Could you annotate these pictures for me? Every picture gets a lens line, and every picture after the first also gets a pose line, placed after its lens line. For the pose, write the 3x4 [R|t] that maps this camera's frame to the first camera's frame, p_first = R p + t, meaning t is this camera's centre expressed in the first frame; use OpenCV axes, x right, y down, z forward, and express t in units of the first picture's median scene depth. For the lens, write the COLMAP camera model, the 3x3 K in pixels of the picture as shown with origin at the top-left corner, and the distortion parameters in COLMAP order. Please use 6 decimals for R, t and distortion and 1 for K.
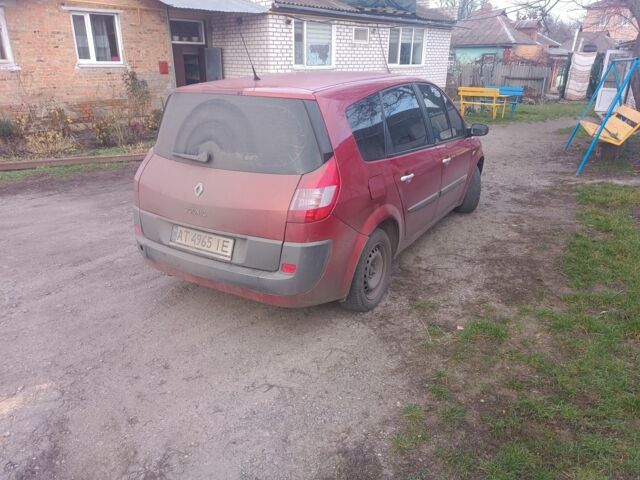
lens RADIAL K [[486.5, 0, 319.2], [0, 486.5, 241.3], [0, 0, 1]] dist [0.006276, -0.000018]
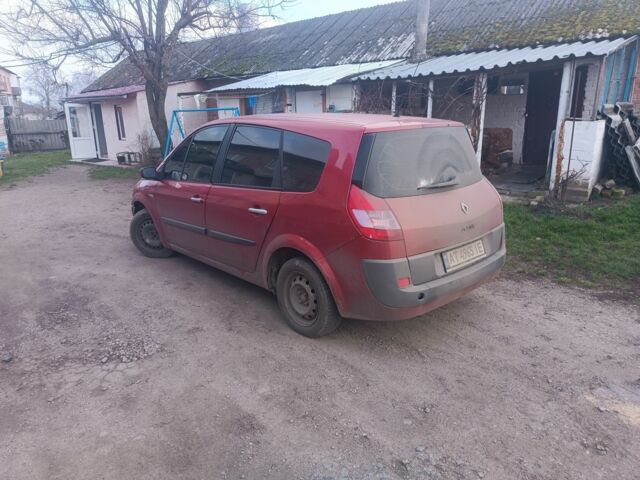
lens RADIAL K [[486.5, 0, 319.6], [0, 486.5, 240.5], [0, 0, 1]] dist [0.006276, -0.000018]
pose [[0.245007, -0.251317, 0.936382, -1.174514], [0.351471, 0.923144, 0.155801, -0.276535], [-0.903571, 0.290939, 0.314507, 0.809187]]
